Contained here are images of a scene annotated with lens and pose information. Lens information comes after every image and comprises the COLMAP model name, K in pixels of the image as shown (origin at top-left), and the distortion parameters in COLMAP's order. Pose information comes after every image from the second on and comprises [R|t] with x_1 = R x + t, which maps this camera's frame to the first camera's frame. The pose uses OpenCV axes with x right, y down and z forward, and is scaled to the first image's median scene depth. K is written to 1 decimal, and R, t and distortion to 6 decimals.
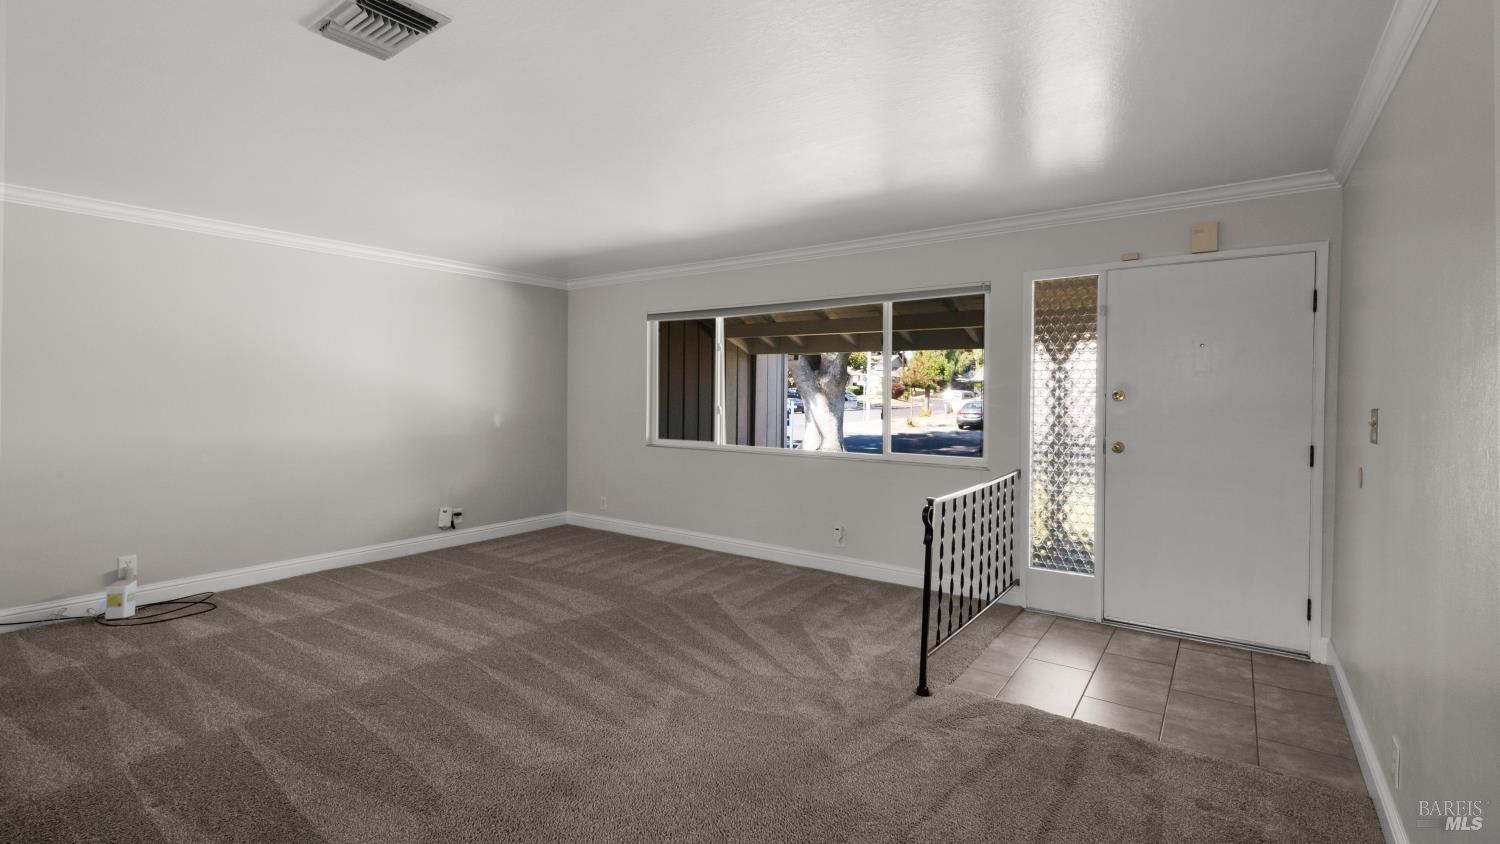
lens RADIAL K [[675.4, 0, 741.8], [0, 675.4, 401.3], [0, 0, 1]] dist [0.001782, -0.000375]
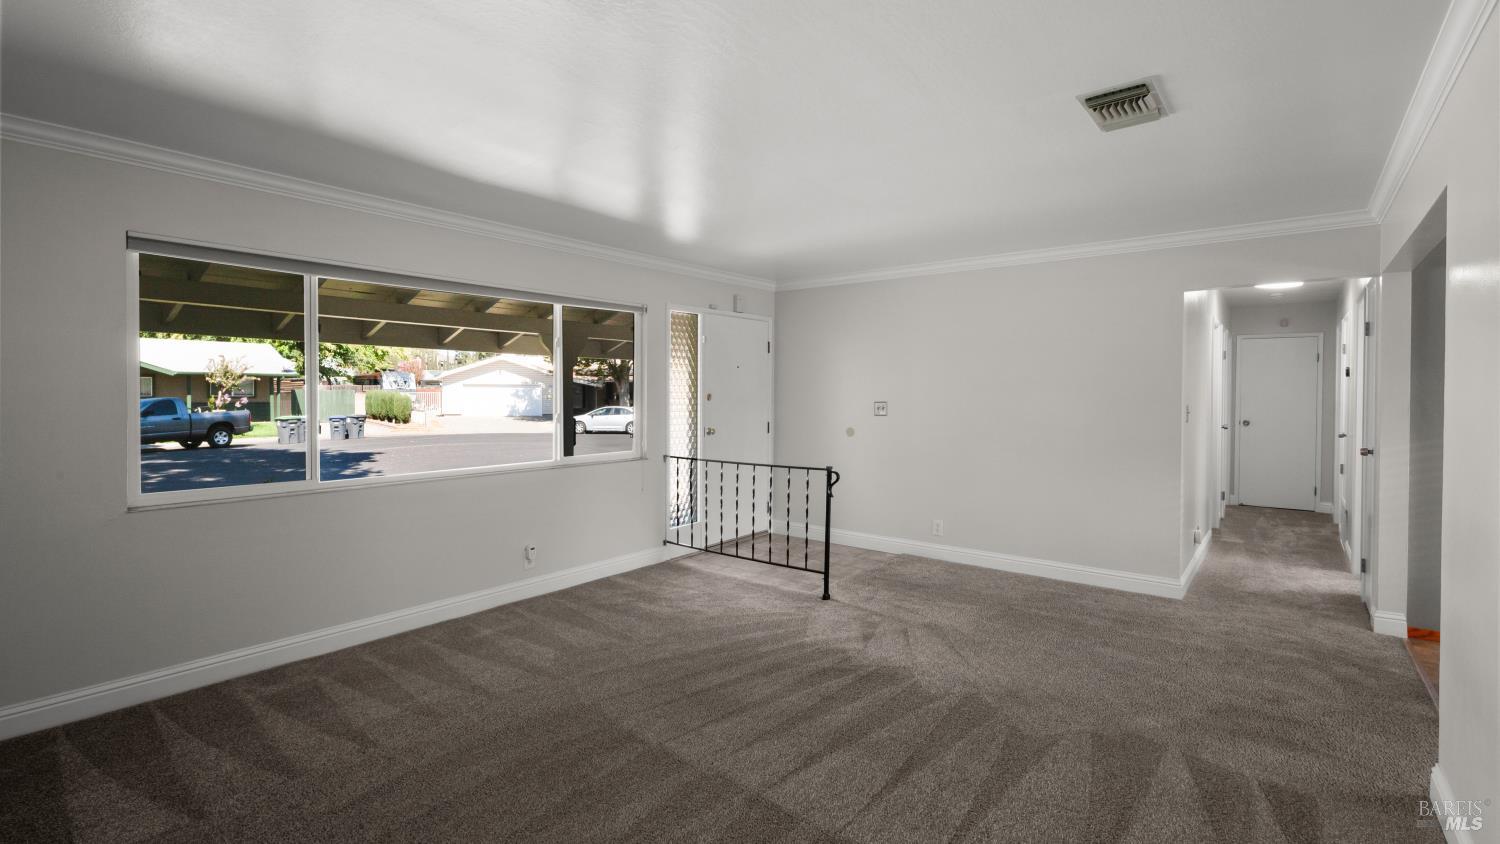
lens RADIAL K [[675.4, 0, 741.8], [0, 675.4, 401.3], [0, 0, 1]] dist [0.001782, -0.000375]
pose [[0.034726, -0.019975, 0.999197, -0.835541], [0.008038, 0.999773, 0.019708, -0.025439], [-0.999365, 0.007347, 0.034879, 0.770811]]
